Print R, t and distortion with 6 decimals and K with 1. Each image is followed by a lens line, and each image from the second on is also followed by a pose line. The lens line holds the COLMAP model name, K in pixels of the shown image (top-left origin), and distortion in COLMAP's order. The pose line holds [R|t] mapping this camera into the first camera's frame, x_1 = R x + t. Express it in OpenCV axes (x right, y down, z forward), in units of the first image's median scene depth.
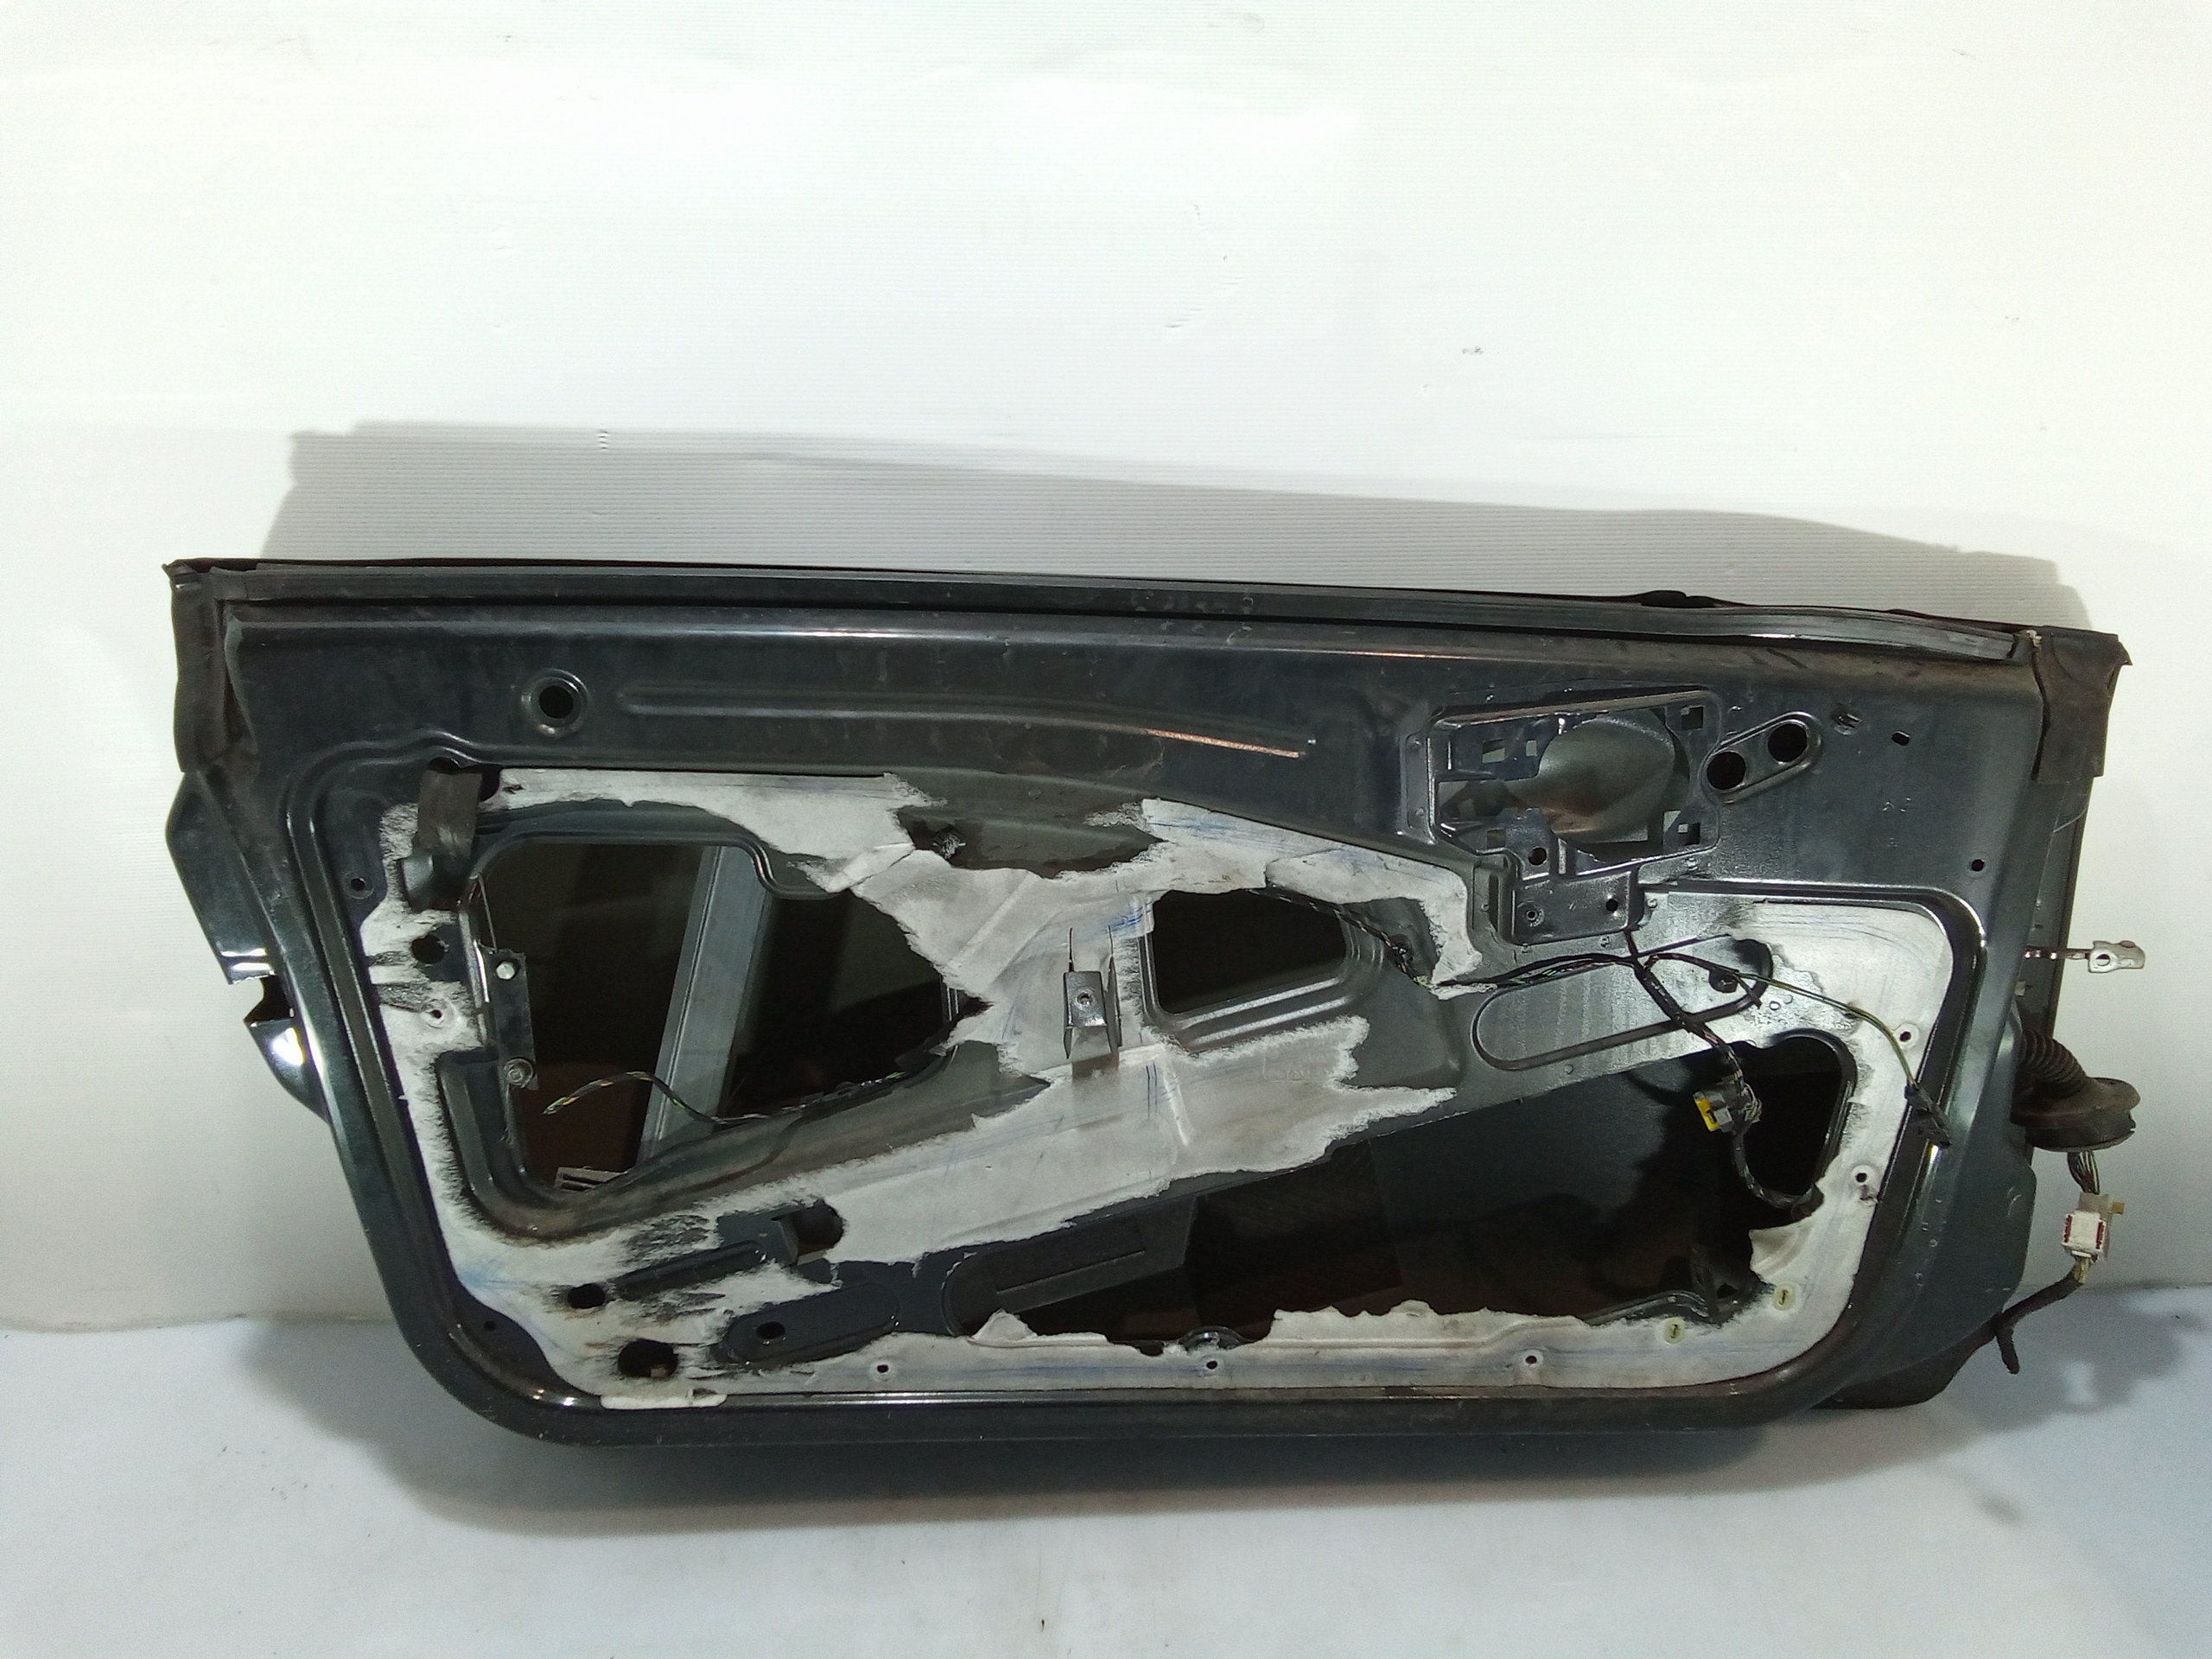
lens RADIAL K [[1543.3, 0, 1163.4], [0, 1543.3, 859.5], [0, 0, 1]] dist [0.062990, -0.104418]
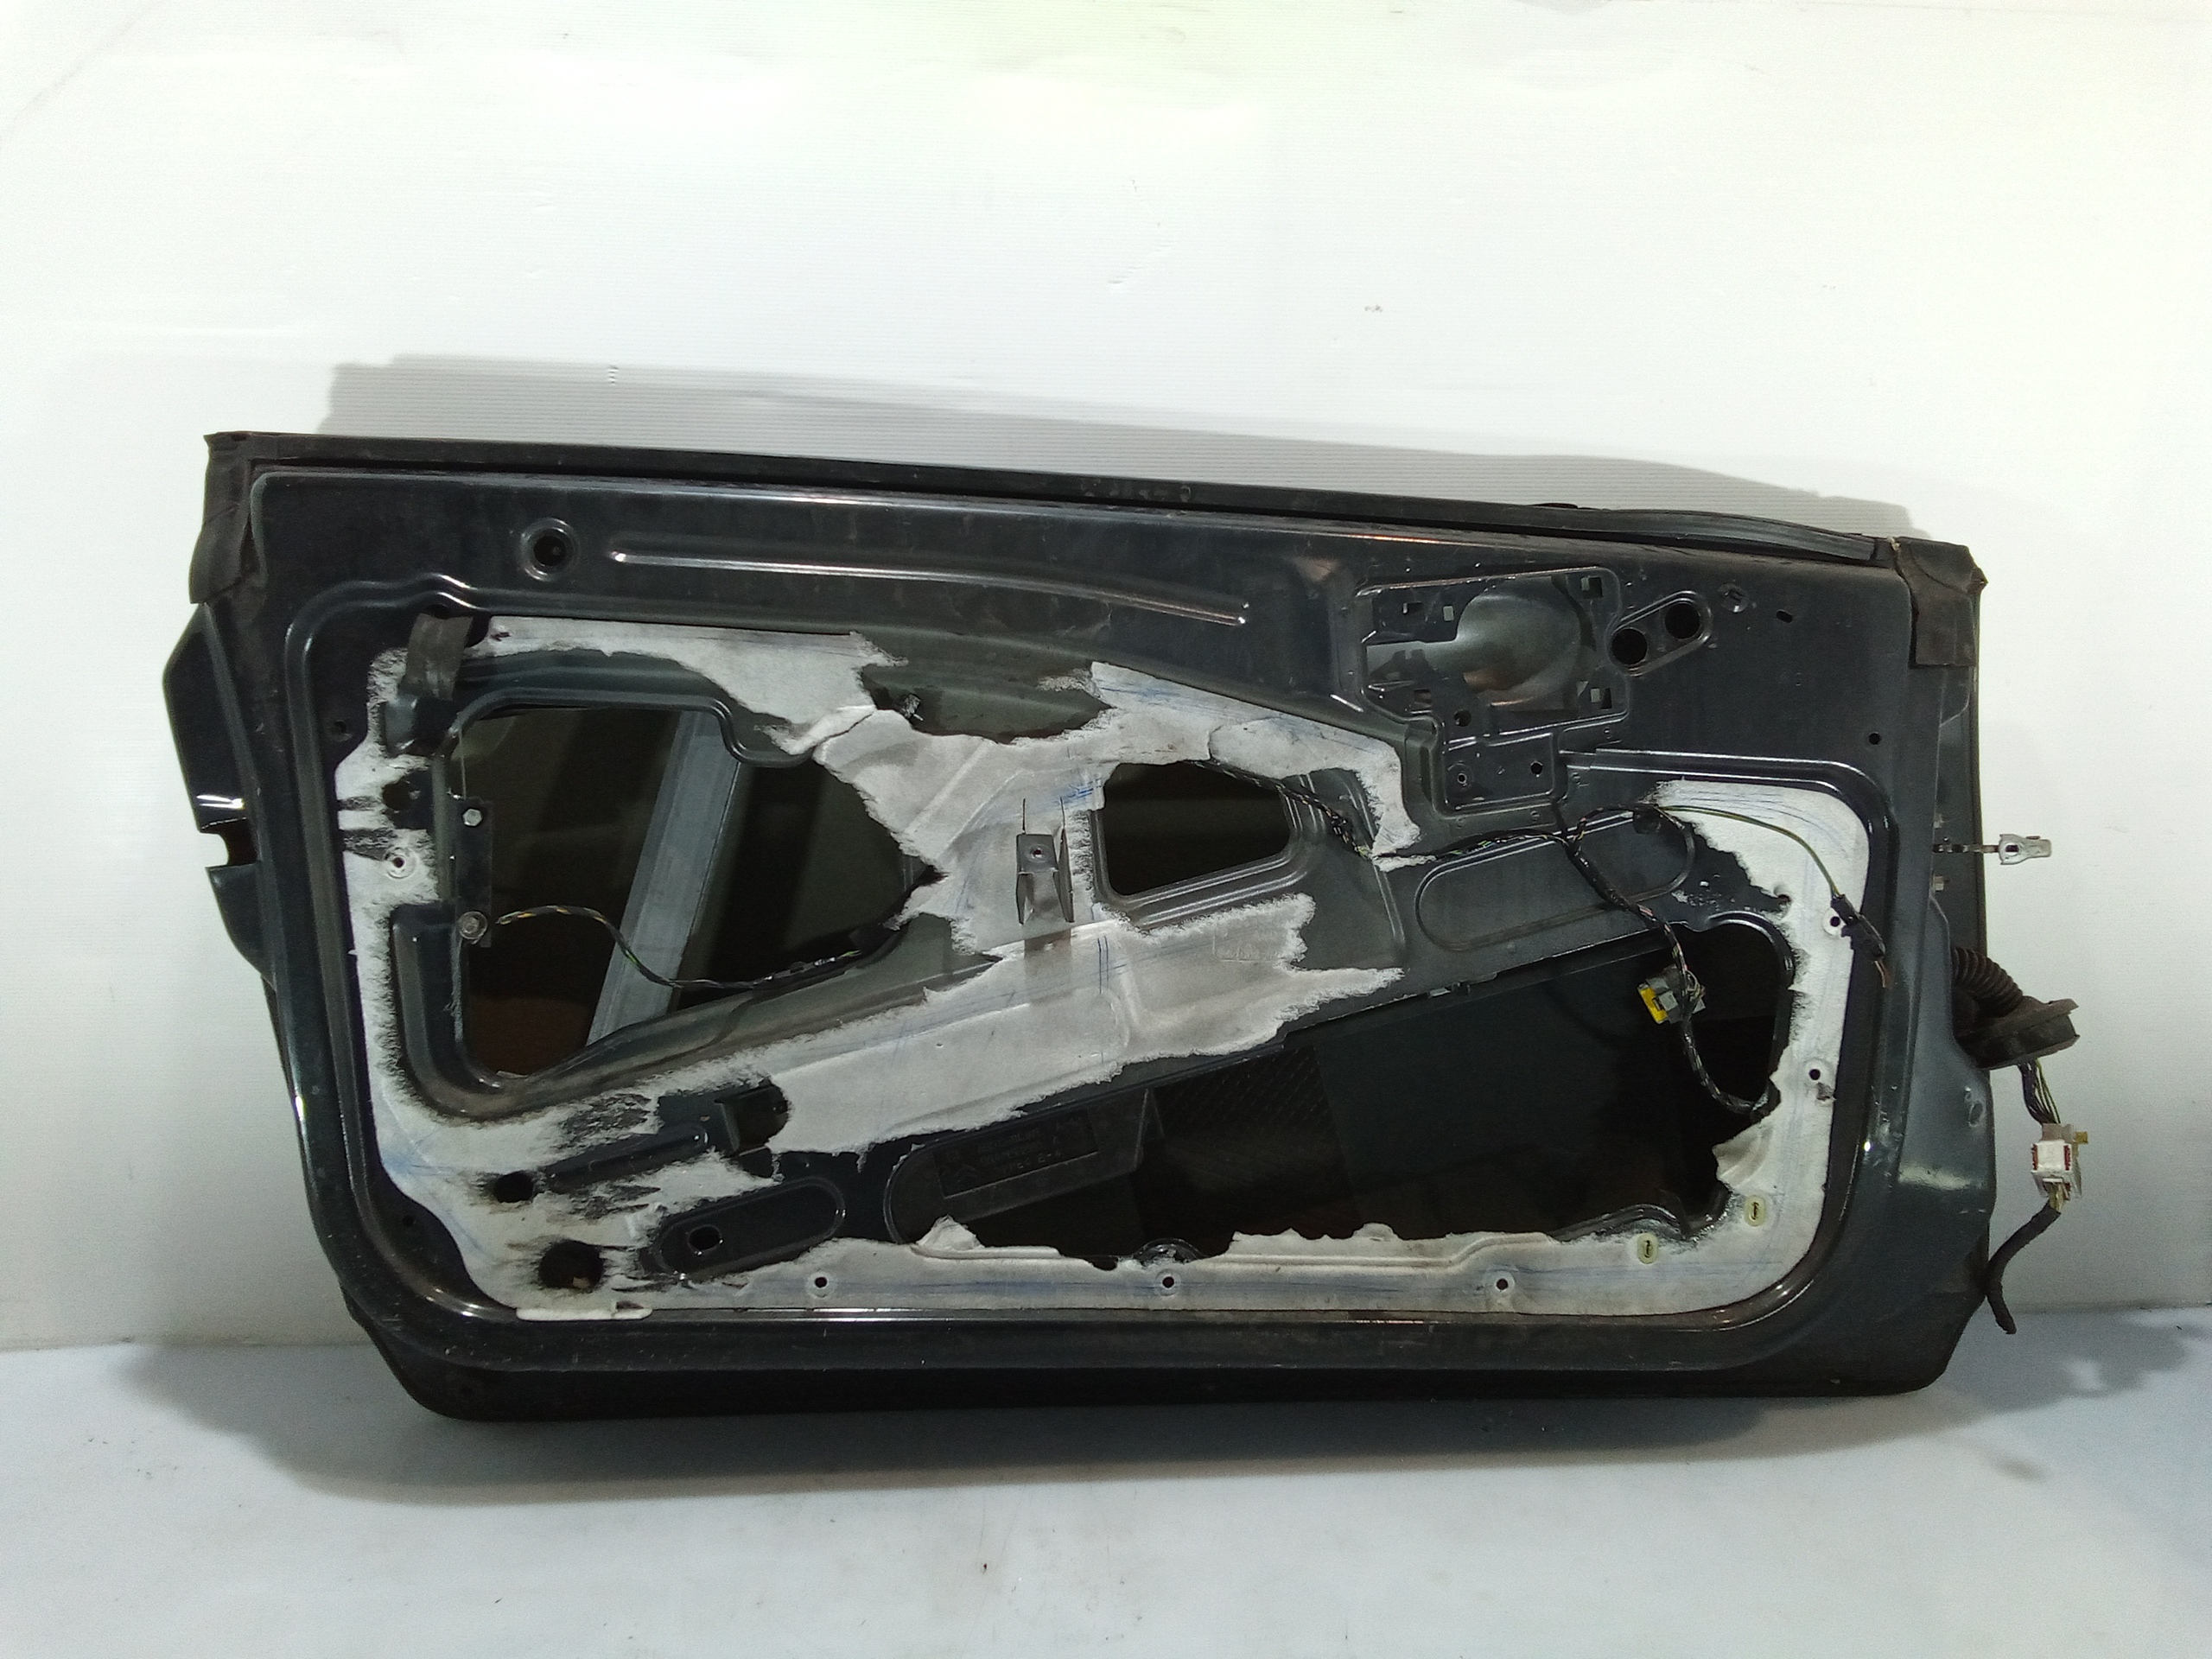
lens RADIAL K [[1543.3, 0, 1163.4], [0, 1543.3, 859.5], [0, 0, 1]] dist [0.062990, -0.104418]
pose [[0.999627, -0.010051, 0.025382, 0.006990], [0.017191, 0.954012, -0.299277, 0.385141], [-0.021207, 0.299601, 0.953829, 0.016290]]
